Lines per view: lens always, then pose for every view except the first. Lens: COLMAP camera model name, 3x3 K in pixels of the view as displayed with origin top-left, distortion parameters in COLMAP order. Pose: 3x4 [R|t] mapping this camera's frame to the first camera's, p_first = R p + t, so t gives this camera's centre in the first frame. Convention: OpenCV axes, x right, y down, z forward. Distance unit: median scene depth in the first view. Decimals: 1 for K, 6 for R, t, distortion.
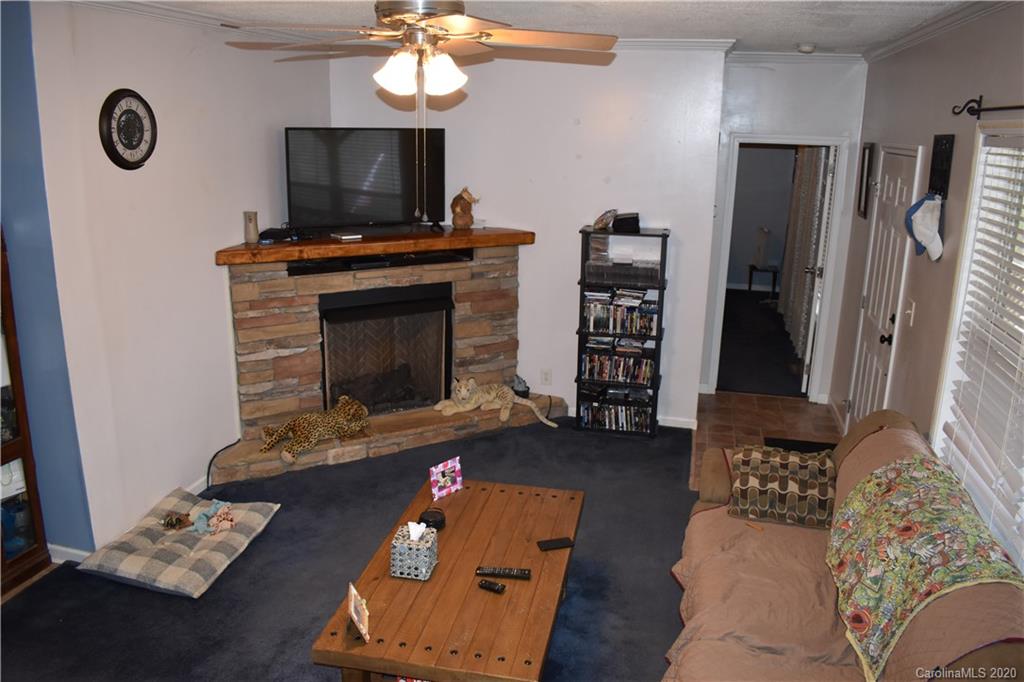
lens RADIAL K [[802.0, 0, 510.5], [0, 802.0, 342.5], [0, 0, 1]] dist [-0.097501, 0.017425]
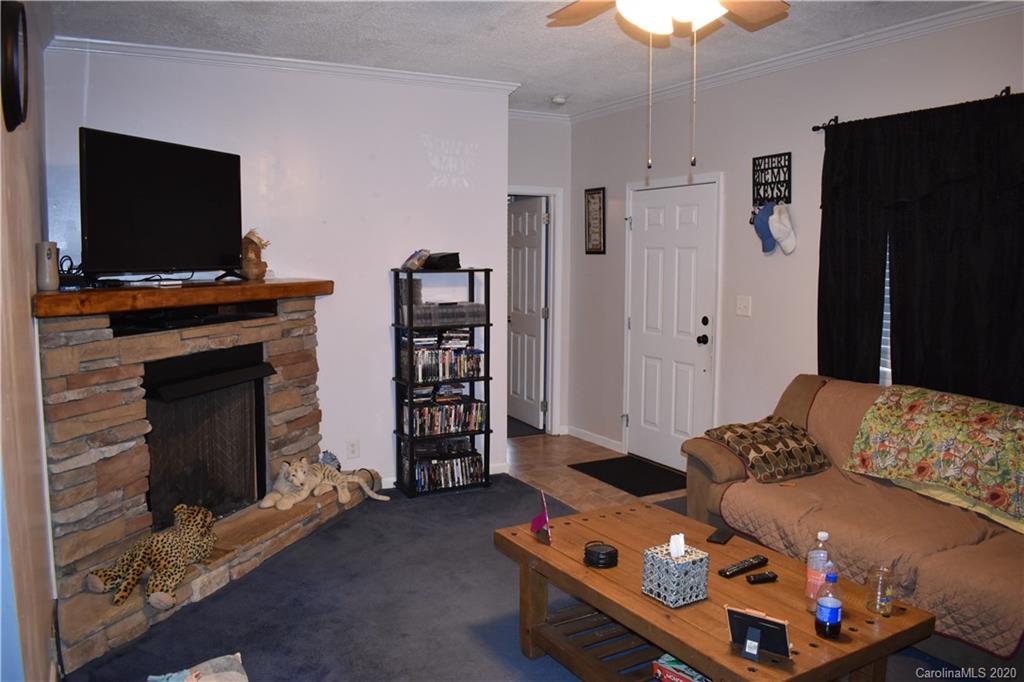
lens RADIAL K [[802.0, 0, 513.5], [0, 802.0, 340.4], [0, 0, 1]] dist [-0.097501, 0.017425]
pose [[0.746169, -0.085839, 0.660200, -0.418187], [0.186738, 0.978830, -0.083786, 0.036356], [-0.639032, 0.185803, 0.746402, 0.252266]]
